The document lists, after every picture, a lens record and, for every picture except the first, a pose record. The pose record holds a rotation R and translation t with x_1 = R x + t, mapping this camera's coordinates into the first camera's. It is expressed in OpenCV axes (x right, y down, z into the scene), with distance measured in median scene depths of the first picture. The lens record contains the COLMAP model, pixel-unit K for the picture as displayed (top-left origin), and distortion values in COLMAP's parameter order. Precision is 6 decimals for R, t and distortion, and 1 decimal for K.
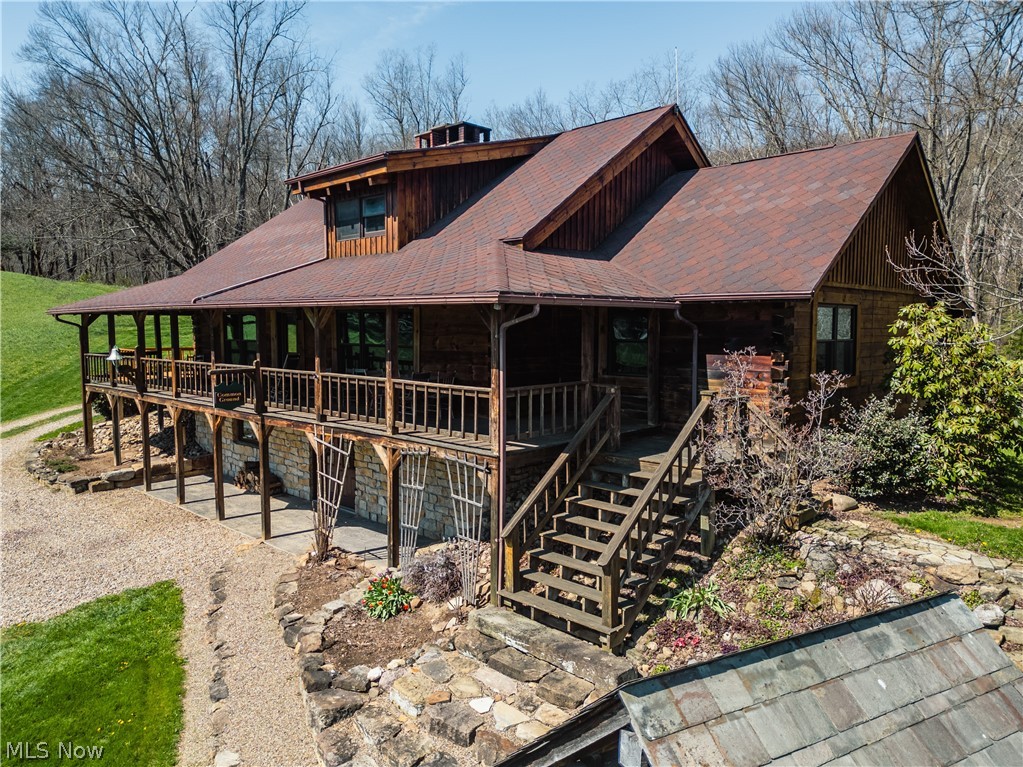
lens RADIAL K [[732.3, 0, 510.1], [0, 732.3, 377.5], [0, 0, 1]] dist [0.053349, -0.056213]
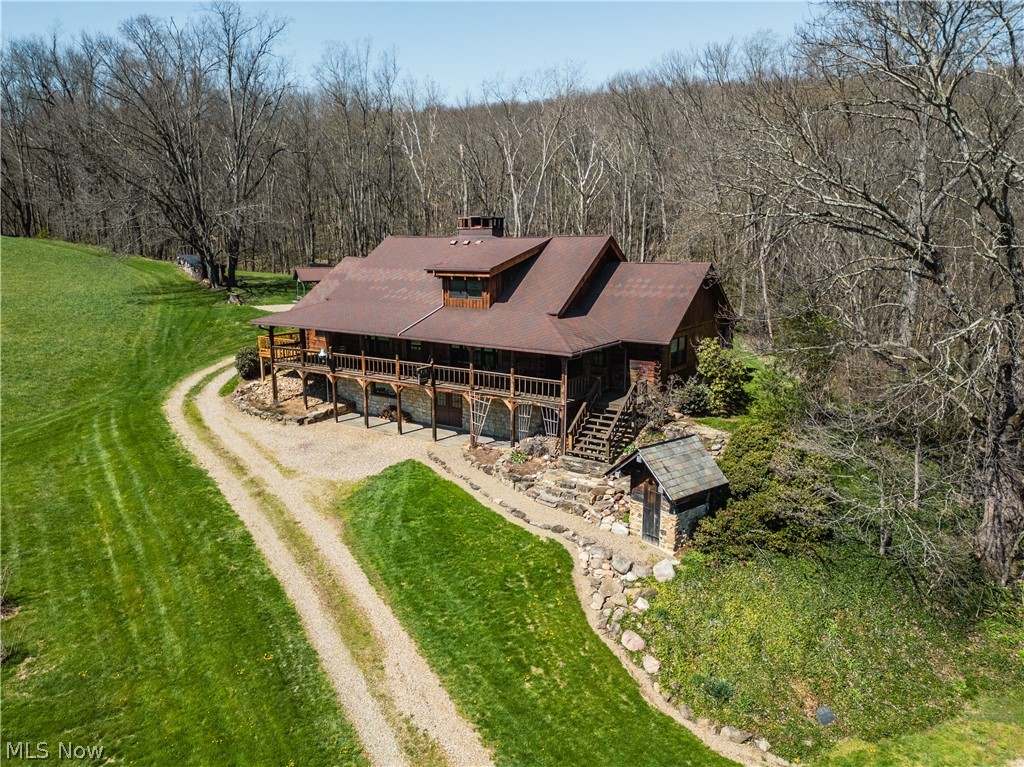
lens RADIAL K [[733.0, 0, 509.4], [0, 733.0, 385.6], [0, 0, 1]] dist [0.053349, -0.056213]
pose [[0.985376, -0.033416, 0.167086, -0.640195], [0.012730, 0.992278, 0.123377, -0.294043], [-0.169918, -0.119446, 0.978192, -1.594152]]
